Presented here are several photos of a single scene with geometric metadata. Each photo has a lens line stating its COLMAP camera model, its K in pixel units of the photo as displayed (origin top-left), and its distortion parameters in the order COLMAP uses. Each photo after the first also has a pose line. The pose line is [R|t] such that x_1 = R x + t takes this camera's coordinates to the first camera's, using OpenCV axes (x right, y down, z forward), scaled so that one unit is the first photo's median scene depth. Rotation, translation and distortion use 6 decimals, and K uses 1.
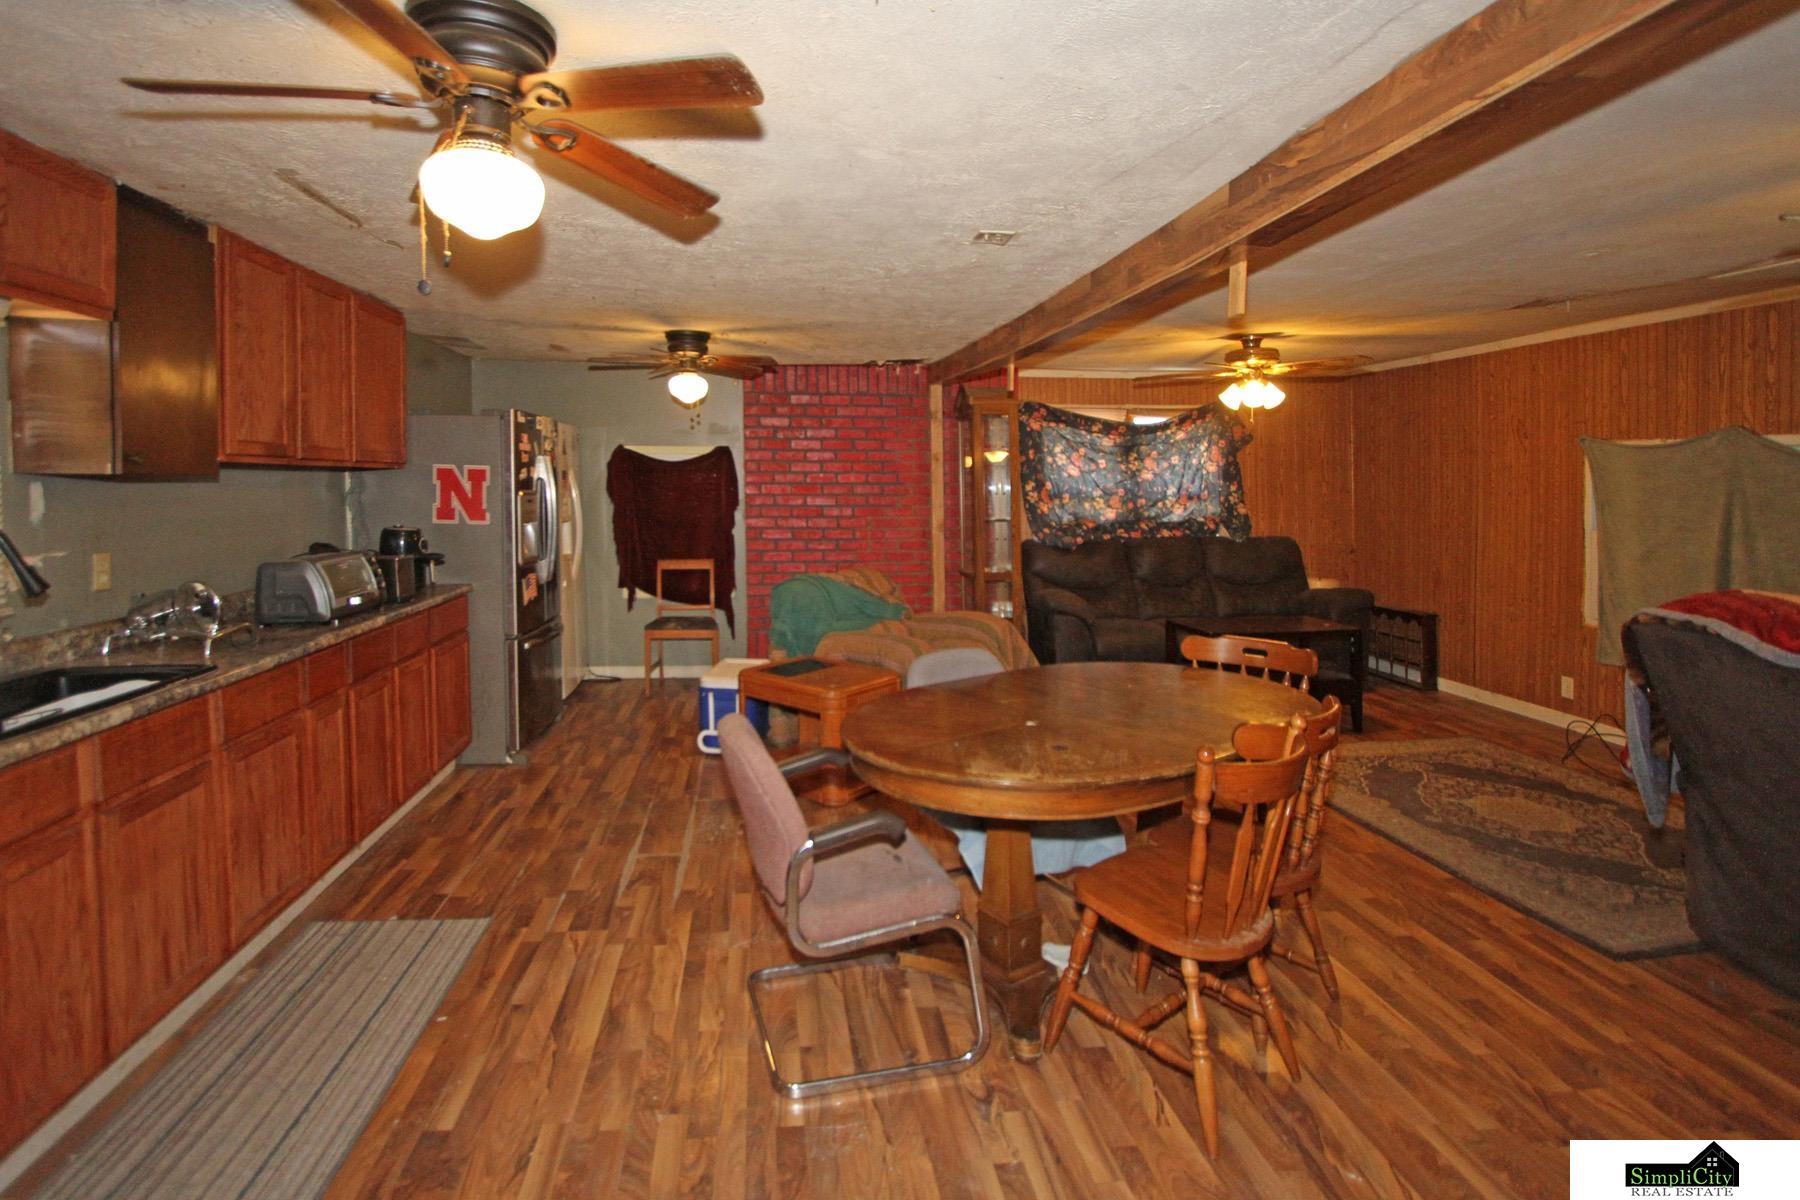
lens RADIAL K [[877.1, 0, 822.8], [0, 877.1, 478.3], [0, 0, 1]] dist [-0.012870, -0.000348]
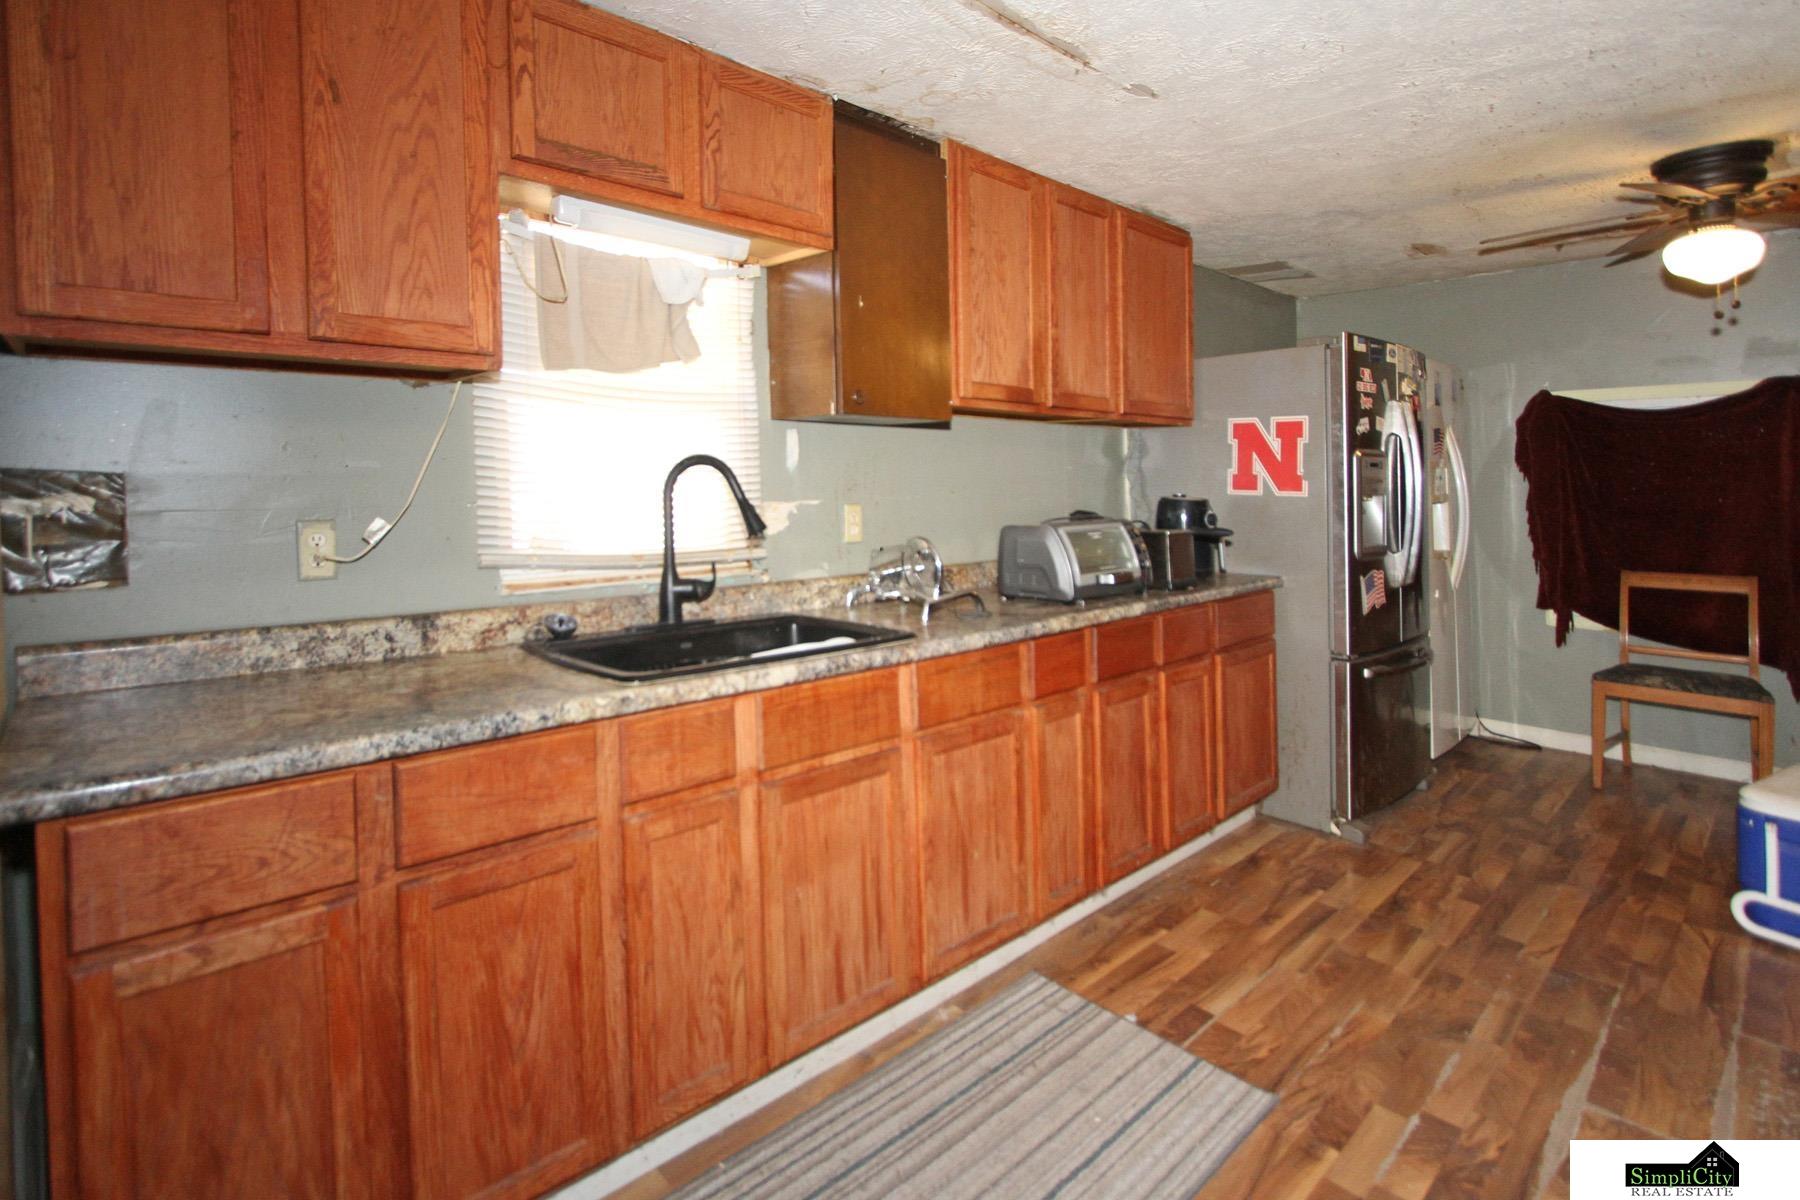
lens RADIAL K [[850.2, 0, 756.3], [0, 850.2, 496.2], [0, 0, 1]] dist [-0.008792, 0.000481]
pose [[0.564005, 0.010076, -0.825710, -0.077137], [0.007207, 0.999827, 0.017124, 0.047490], [0.825740, -0.015609, 0.563835, 0.294834]]
